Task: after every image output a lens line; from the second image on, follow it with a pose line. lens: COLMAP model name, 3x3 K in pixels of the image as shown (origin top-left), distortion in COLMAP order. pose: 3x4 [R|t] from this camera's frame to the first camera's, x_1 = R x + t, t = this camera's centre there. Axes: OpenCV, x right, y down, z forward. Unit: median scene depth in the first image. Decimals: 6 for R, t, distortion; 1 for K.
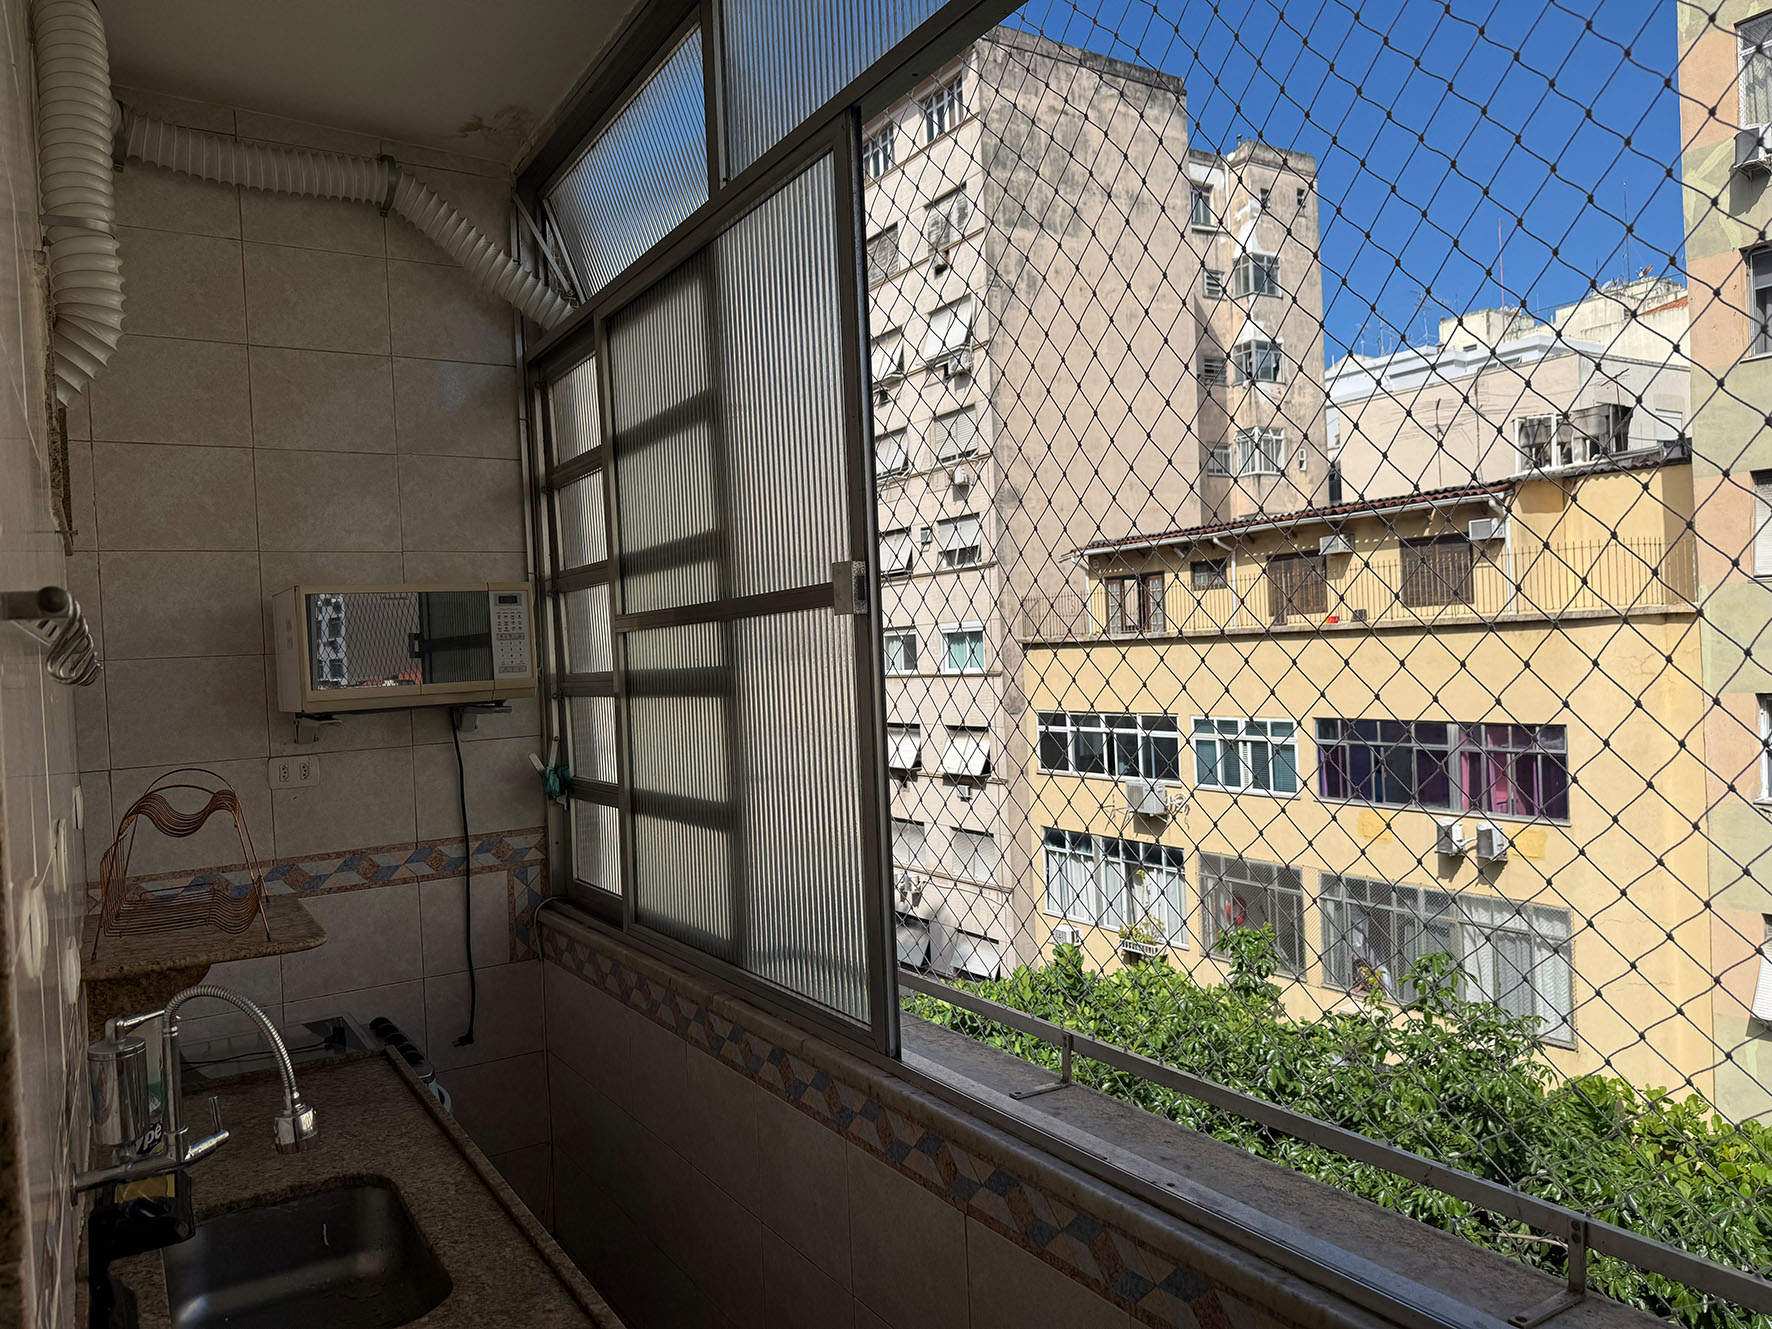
lens RADIAL K [[1234.3, 0, 884.0], [0, 1234.3, 676.2], [0, 0, 1]] dist [0.083939, -0.126446]
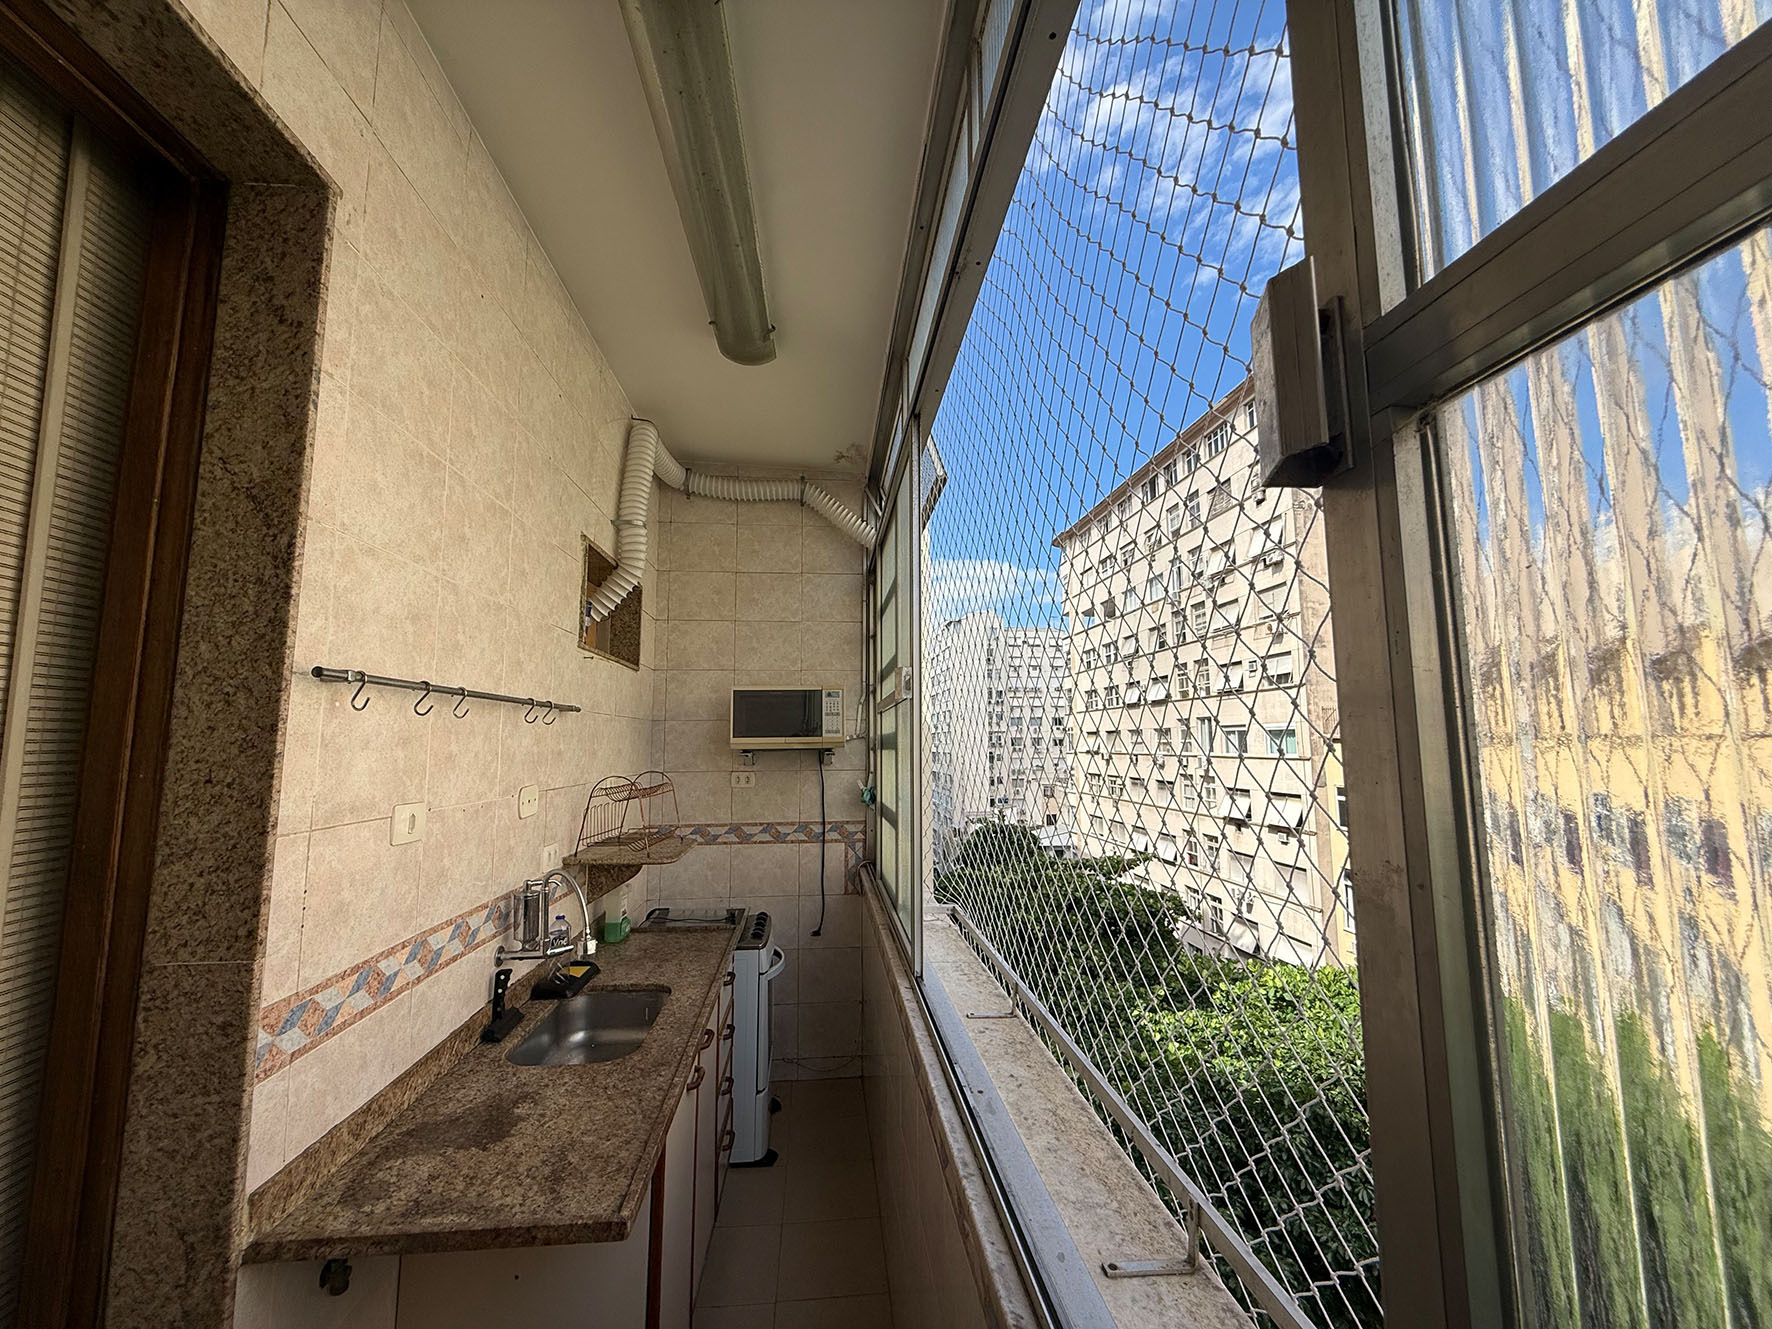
lens RADIAL K [[704.2, 0, 880.7], [0, 704.2, 663.3], [0, 0, 1]] dist [-0.000330, 0.000050]
pose [[0.889434, -0.009548, -0.456964, 0.233490], [-0.045808, 0.992886, -0.109906, 0.005140], [0.454763, 0.118687, 0.882669, 0.079804]]
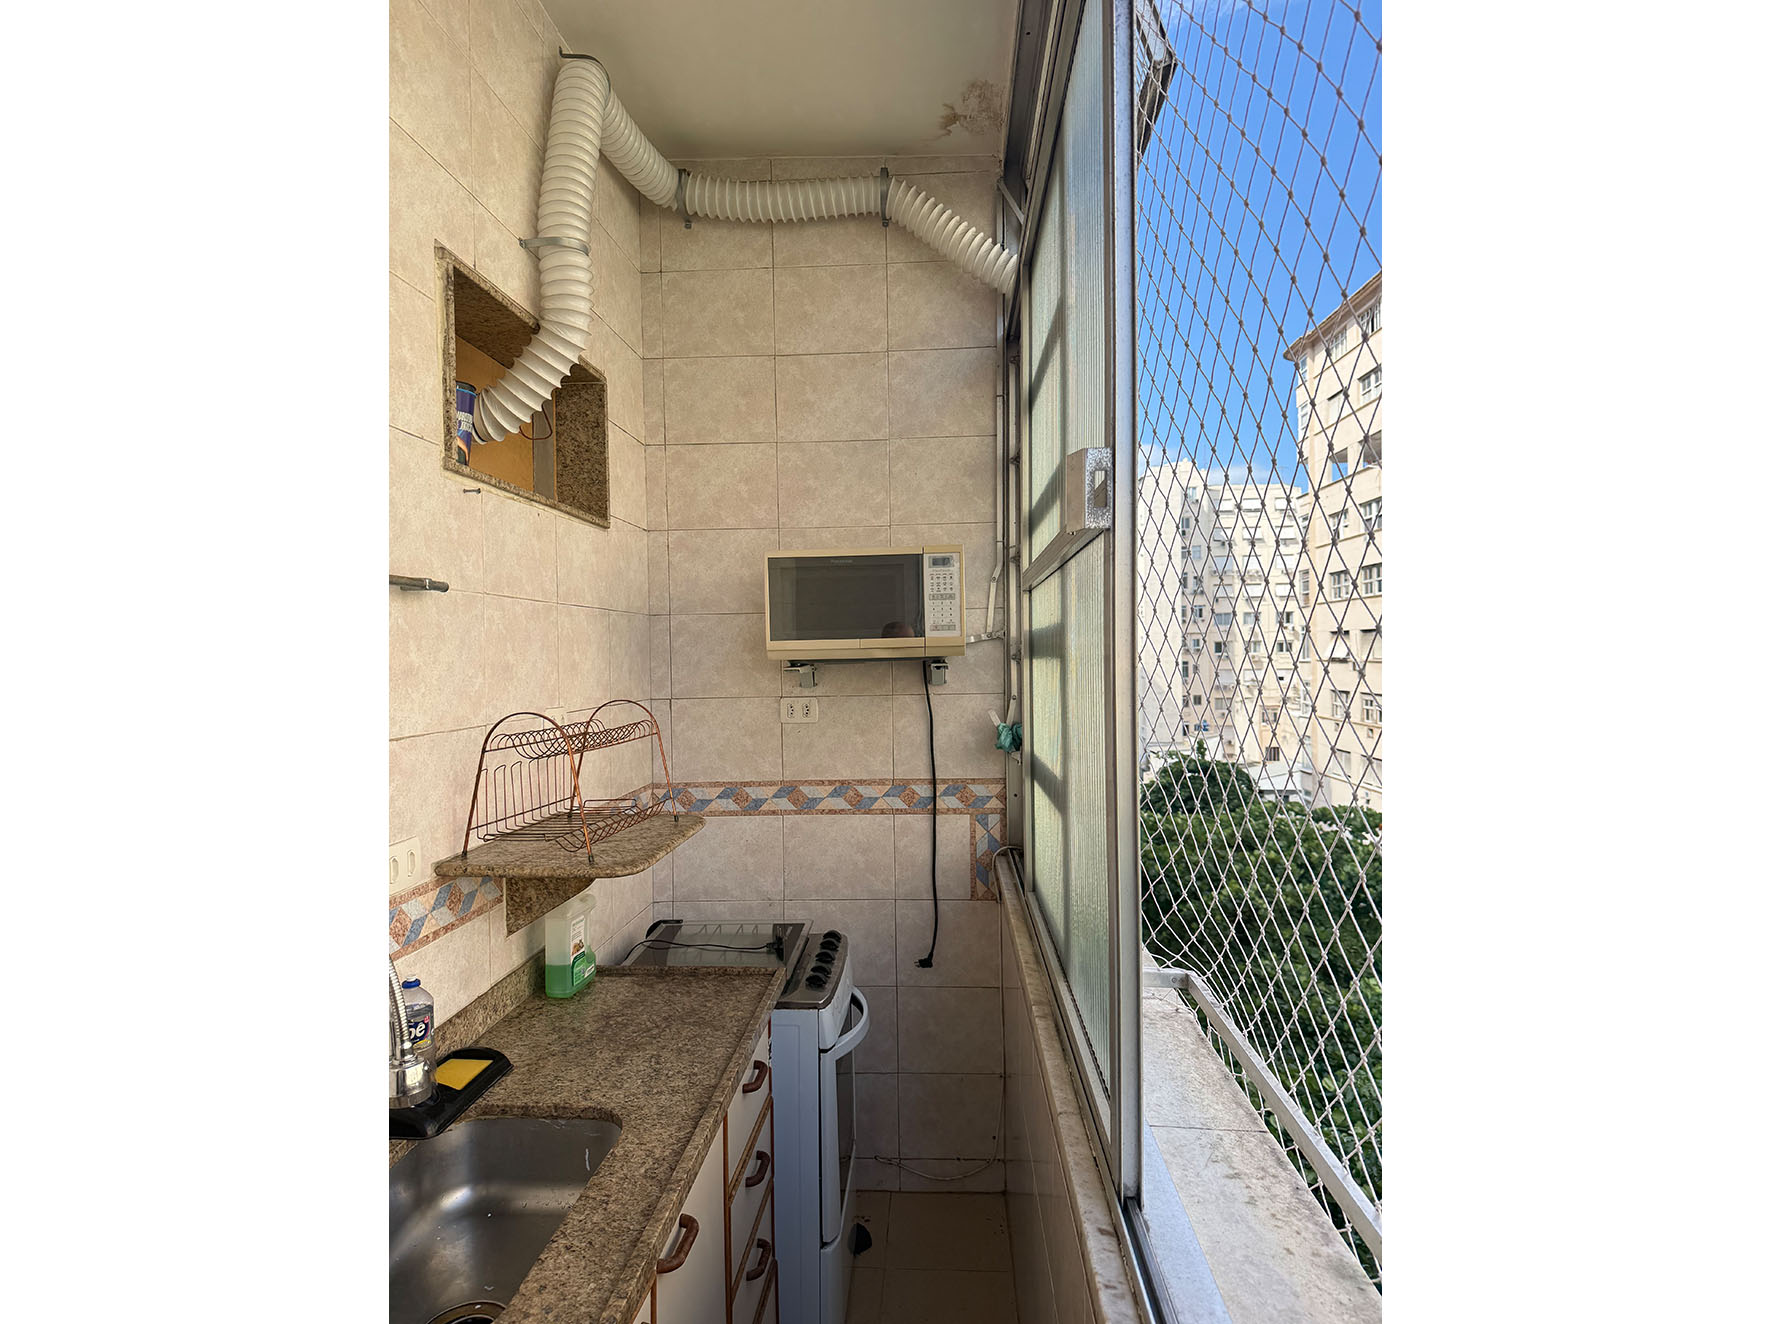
lens RADIAL K [[925.8, 0, 880.3], [0, 925.8, 666.5], [0, 0, 1]] dist [0.065535, -0.000344]
pose [[0.806739, 0.042923, -0.589347, 0.114228], [-0.034668, 0.999078, 0.025307, 0.008647], [0.589890, 0.000016, 0.807483, 0.311637]]
